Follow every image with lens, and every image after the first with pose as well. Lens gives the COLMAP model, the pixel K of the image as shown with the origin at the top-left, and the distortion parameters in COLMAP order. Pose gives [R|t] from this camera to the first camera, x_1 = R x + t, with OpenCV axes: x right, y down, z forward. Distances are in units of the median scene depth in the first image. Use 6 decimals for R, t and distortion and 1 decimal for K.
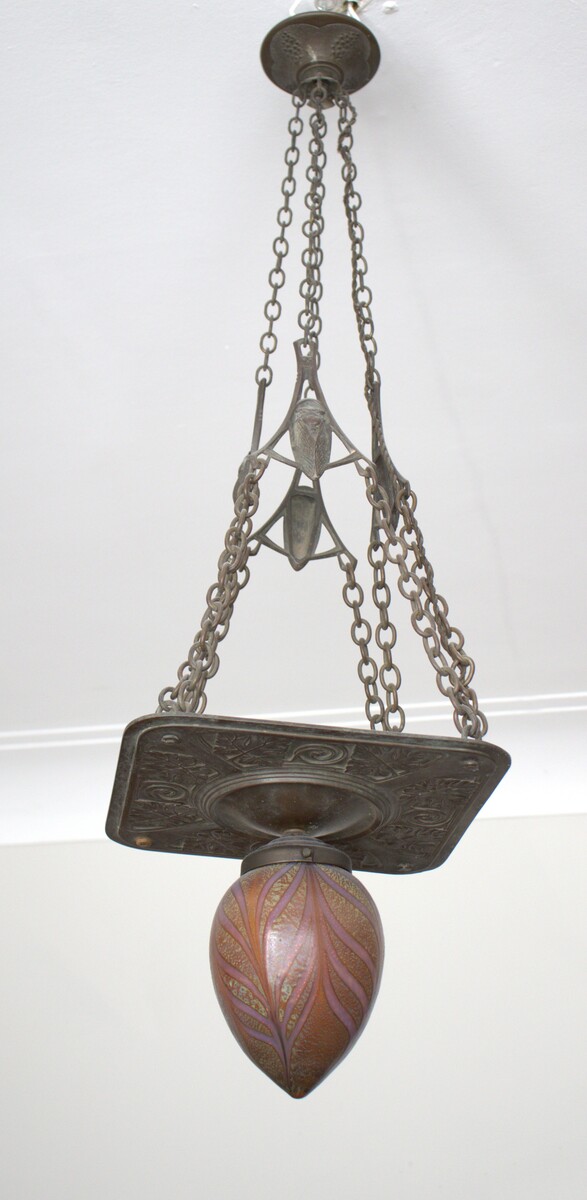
lens RADIAL K [[1640.0, 0, 293.5], [0, 1640.0, 600.0], [0, 0, 1]] dist [0.020110, 0.038749]
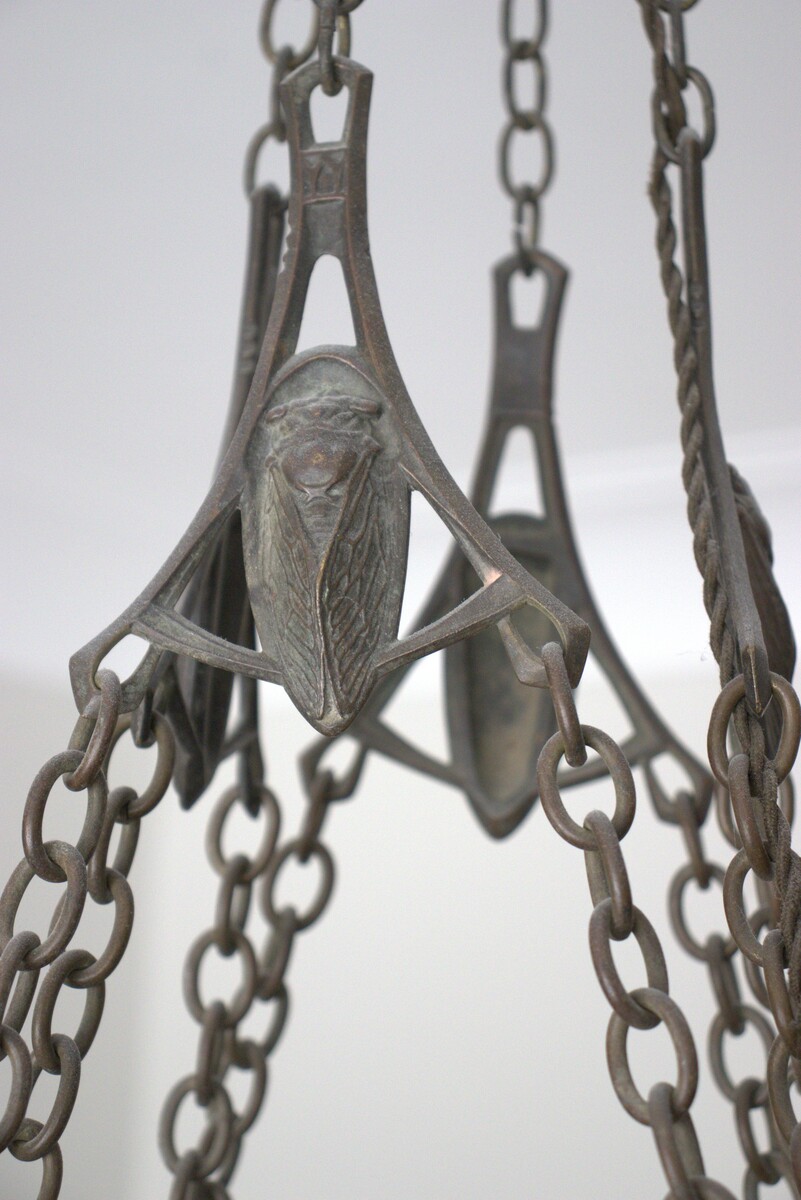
lens RADIAL K [[2782.6, 0, 400.5], [0, 2782.6, 600.0], [0, 0, 1]] dist [0.245601, 0.101027]
pose [[0.940107, -0.067726, -0.334083, 0.161311], [0.150380, 0.961939, 0.228164, -0.183357], [0.305915, -0.264739, 0.914511, 0.614230]]
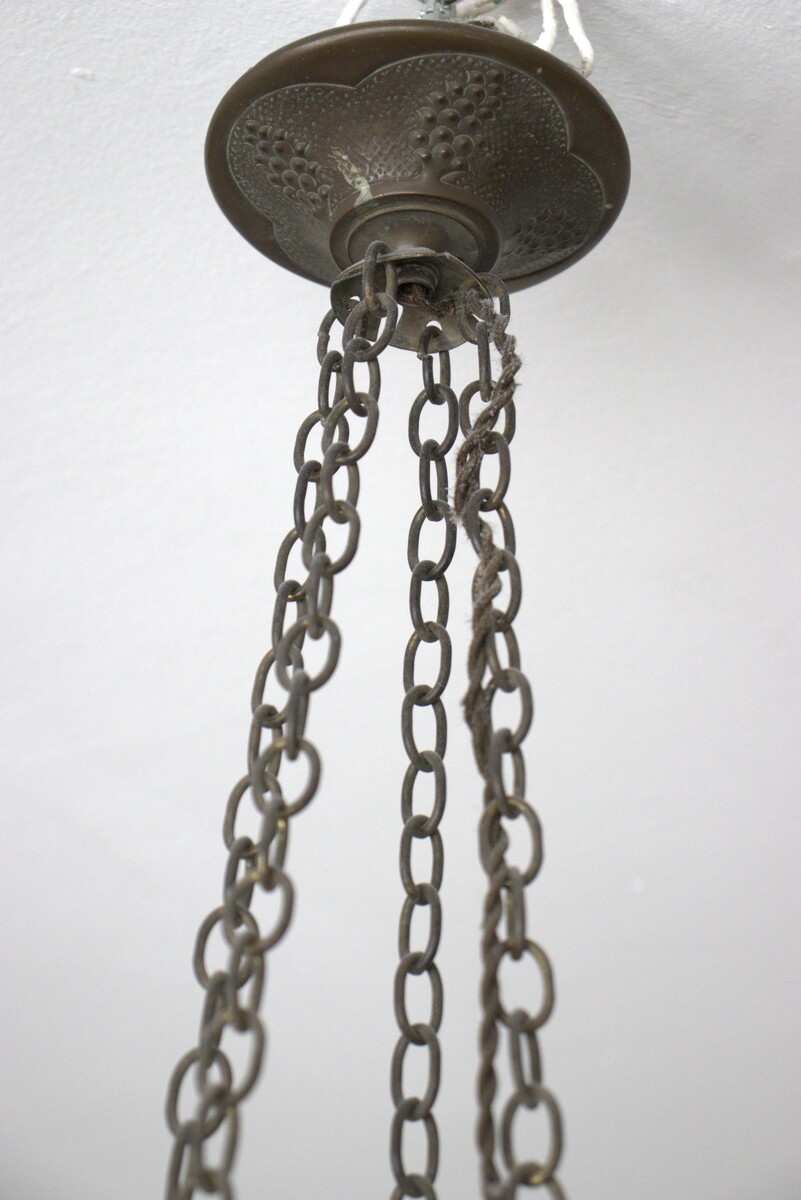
lens RADIAL K [[2782.6, 0, 400.5], [0, 2782.6, 600.0], [0, 0, 1]] dist [0.245601, 0.101027]
pose [[0.933829, -0.154711, -0.322532, 0.191267], [0.119765, 0.984820, -0.125640, -0.237581], [0.337074, 0.078699, 0.938183, 0.665259]]
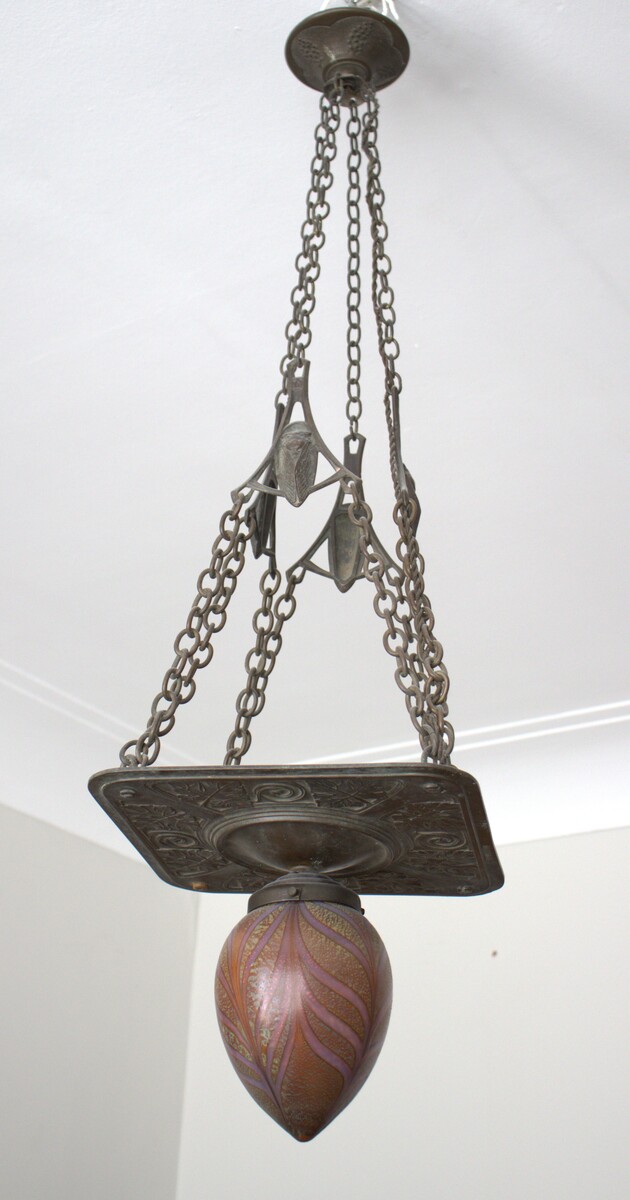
lens RADIAL K [[1711.0, 0, 315.0], [0, 1711.0, 600.0], [0, 0, 1]] dist [0.021524, 0.048144]
pose [[0.938291, -0.132543, -0.319440, 0.335288], [0.136542, 0.990584, -0.009952, -0.006119], [0.317752, -0.034279, 0.947554, 0.035380]]
